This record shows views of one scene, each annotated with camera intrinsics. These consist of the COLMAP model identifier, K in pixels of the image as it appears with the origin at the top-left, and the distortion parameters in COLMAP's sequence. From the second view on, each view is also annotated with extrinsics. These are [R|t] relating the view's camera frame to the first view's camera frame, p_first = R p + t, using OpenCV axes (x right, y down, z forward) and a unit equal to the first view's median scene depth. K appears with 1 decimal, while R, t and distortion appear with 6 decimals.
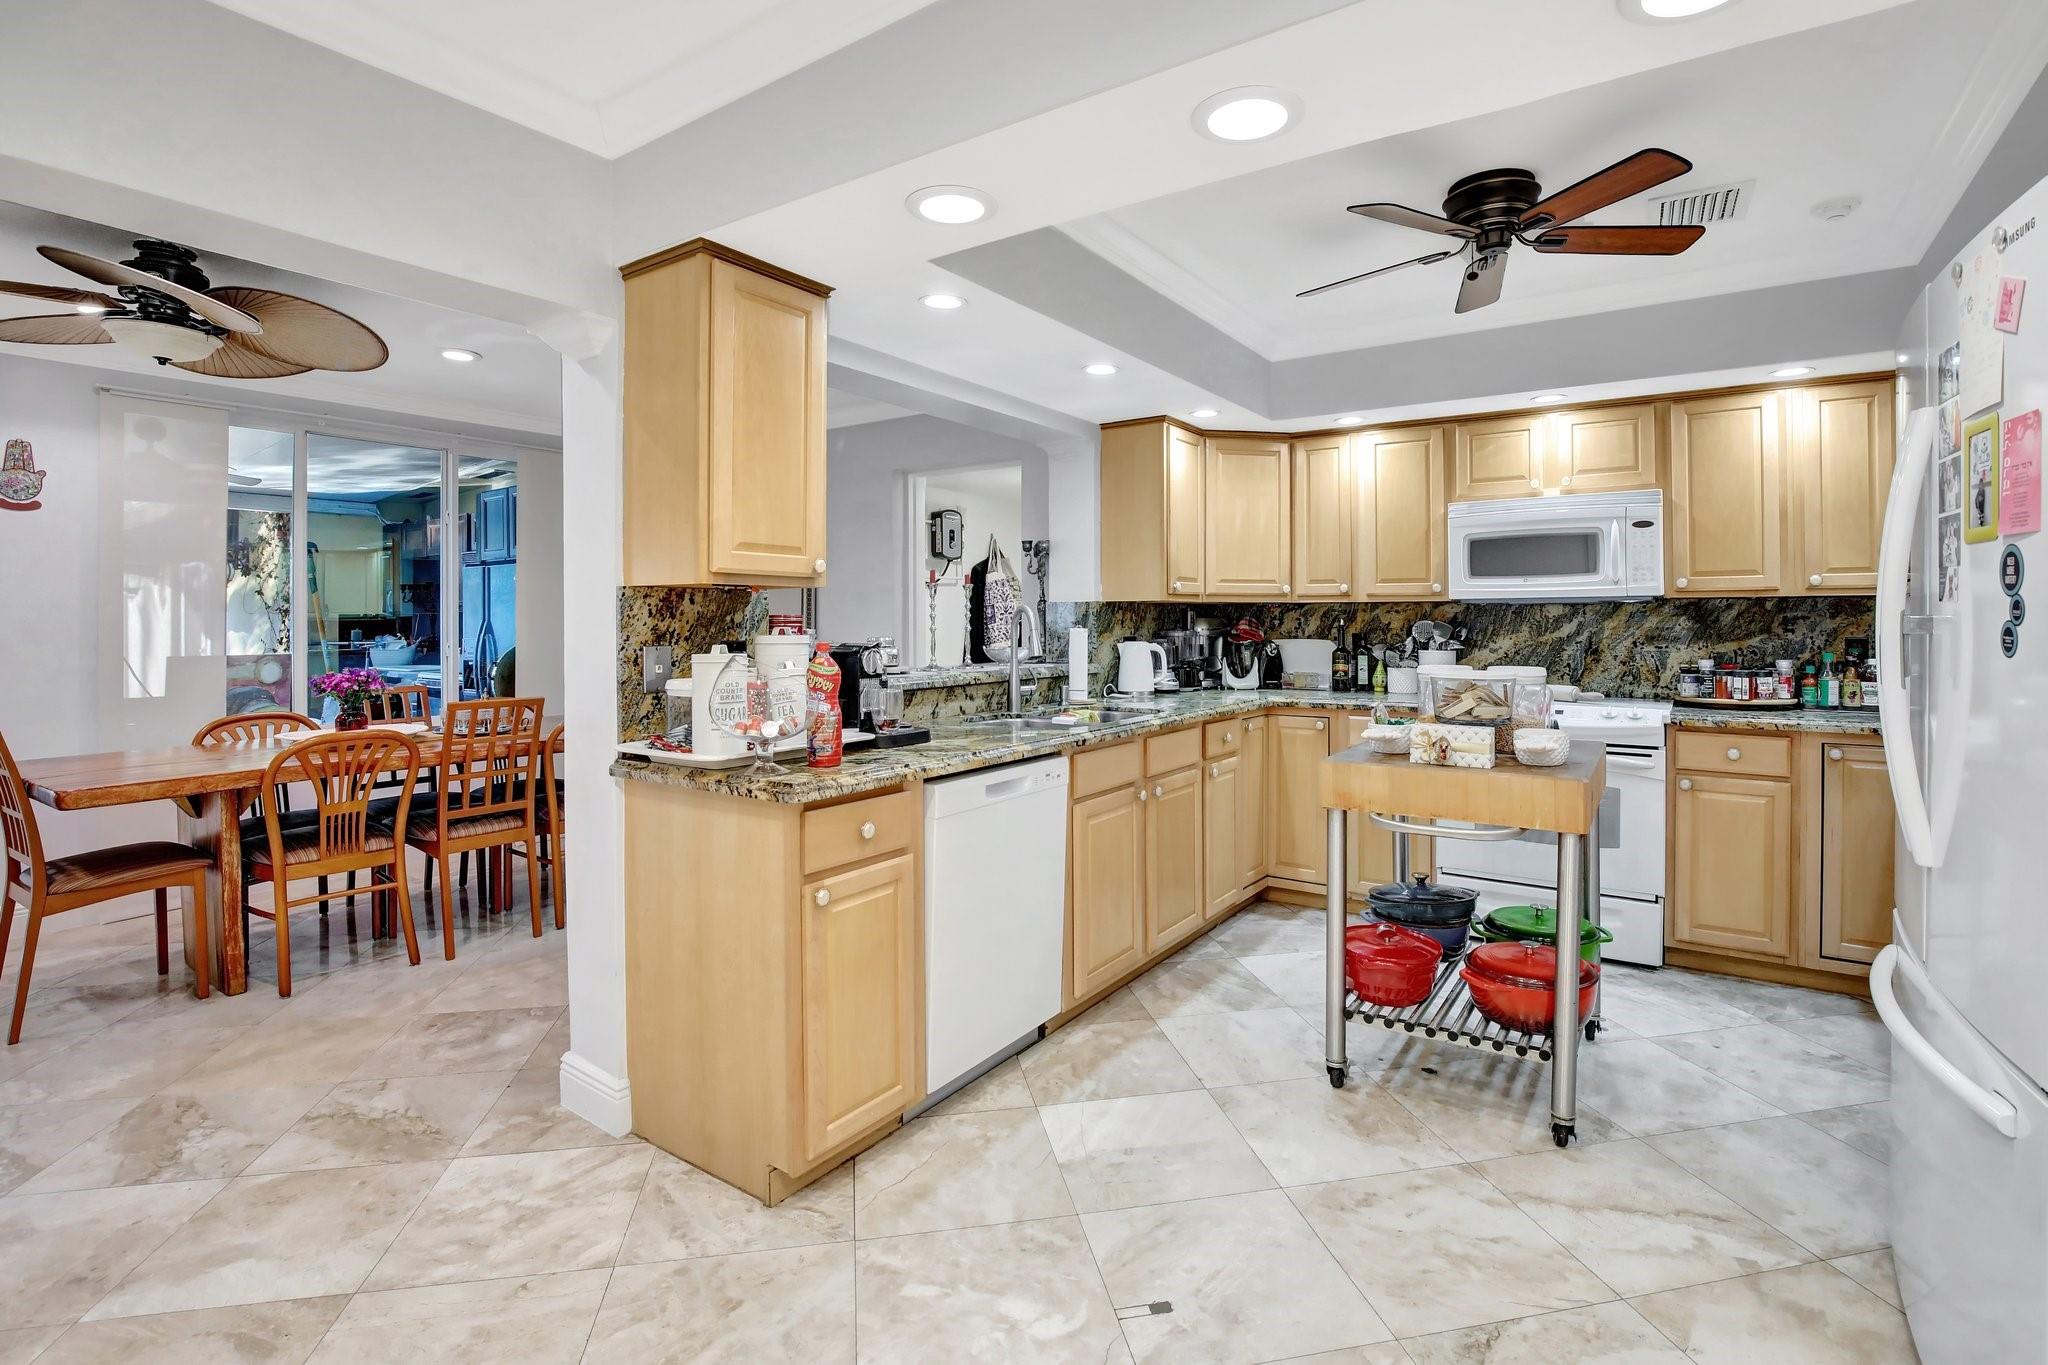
lens RADIAL K [[965.7, 0, 1032.2], [0, 965.7, 628.8], [0, 0, 1]] dist [-0.039389, 0.000267]
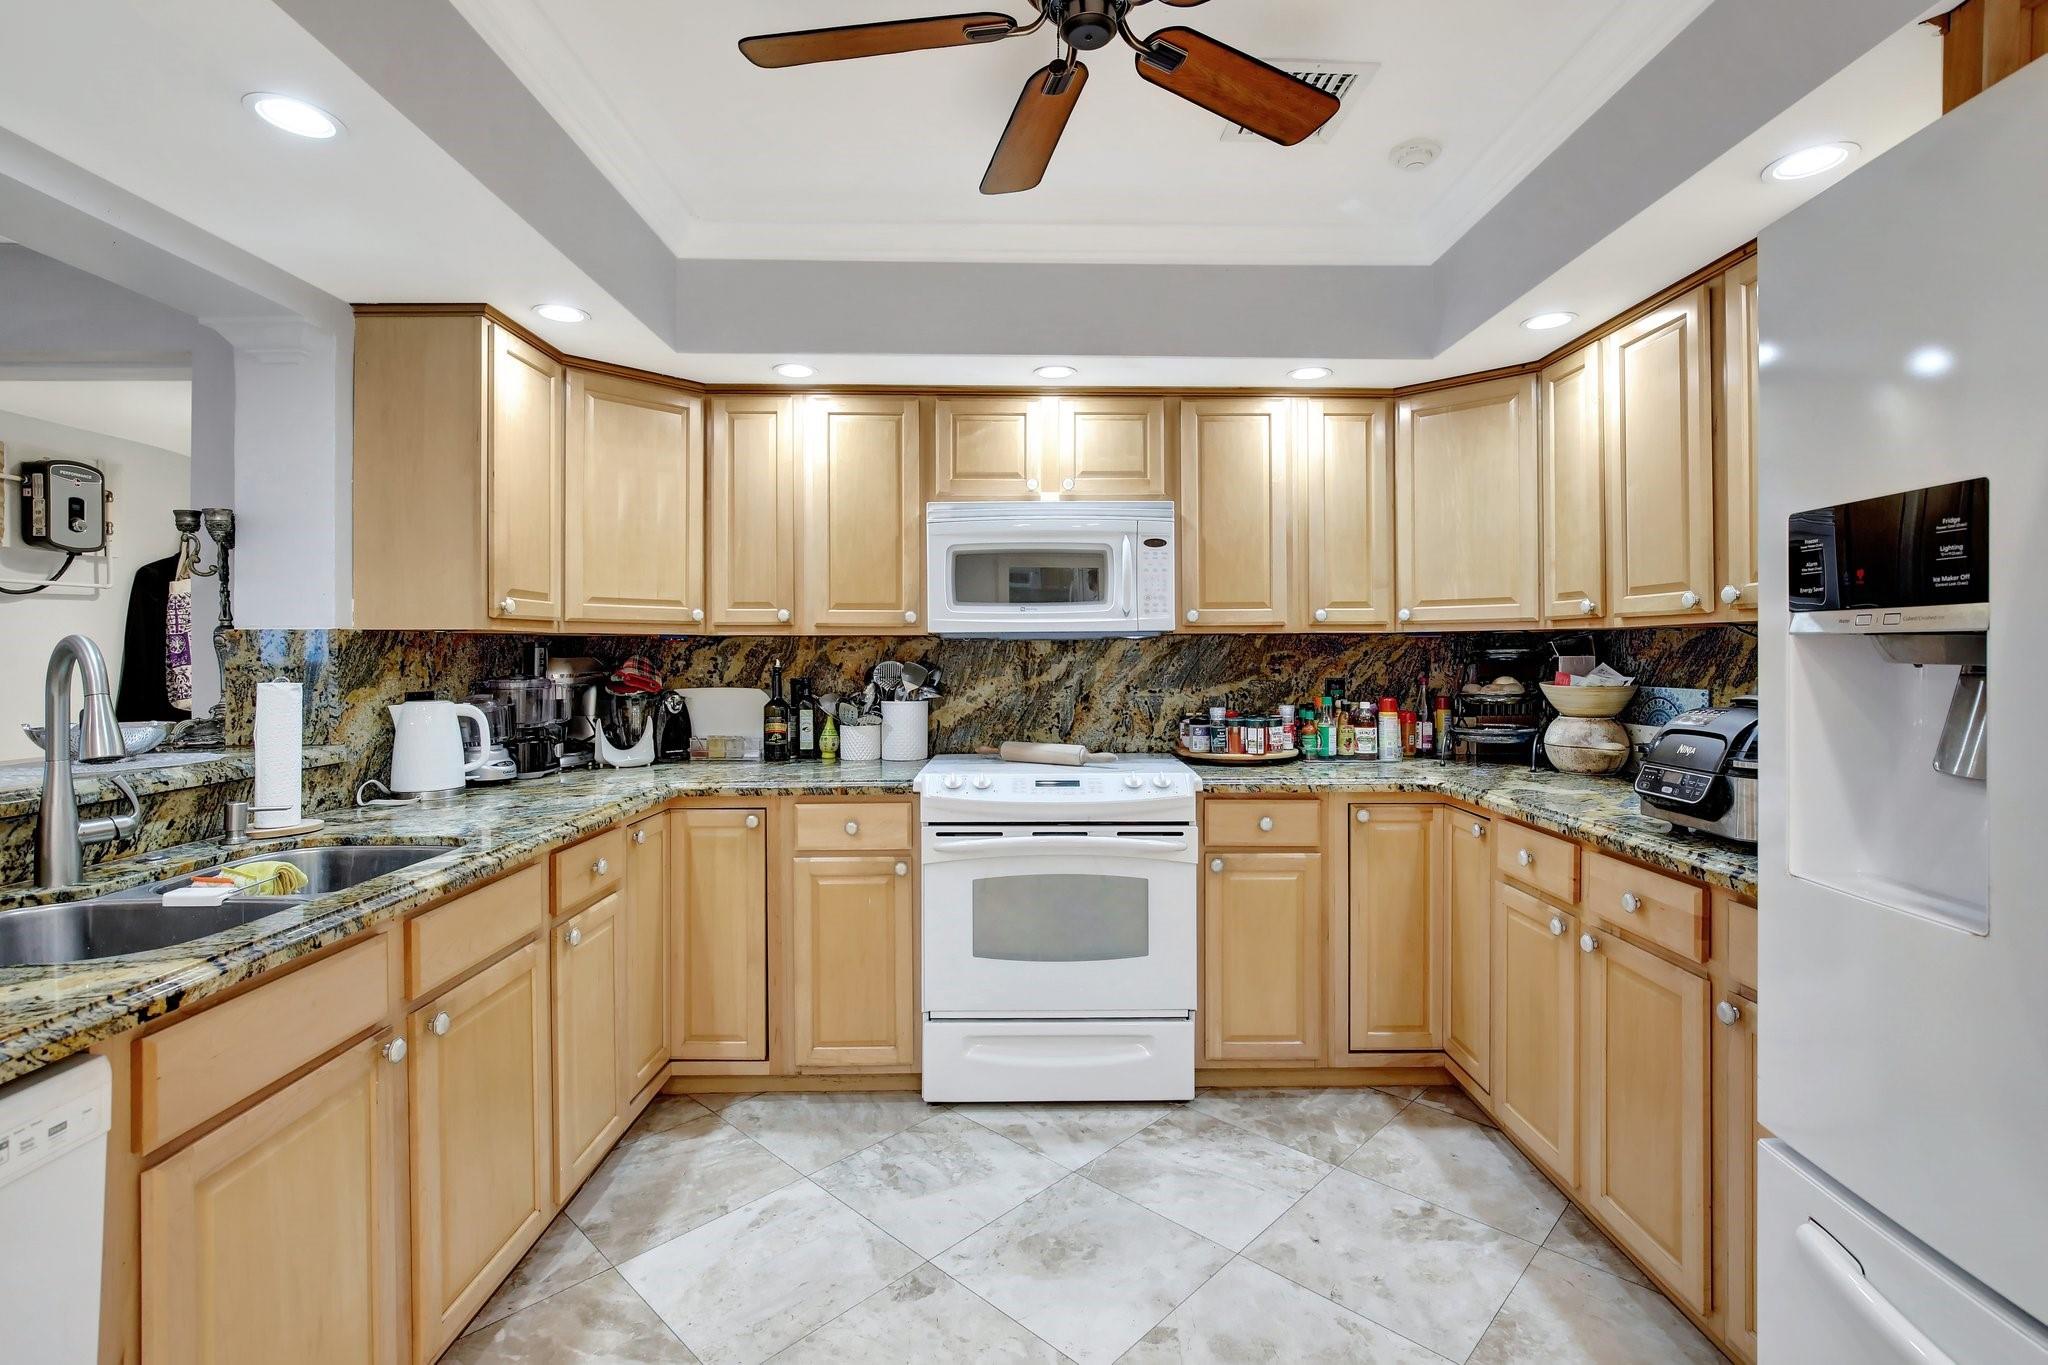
lens RADIAL K [[952.5, 0, 1035.8], [0, 952.5, 646.9], [0, 0, 1]] dist [-0.004548, 0.000554]
pose [[0.815742, 0.002945, 0.578409, 0.085427], [0.005741, 0.999897, -0.013188, -0.010530], [-0.578388, 0.014079, 0.815641, 0.380571]]
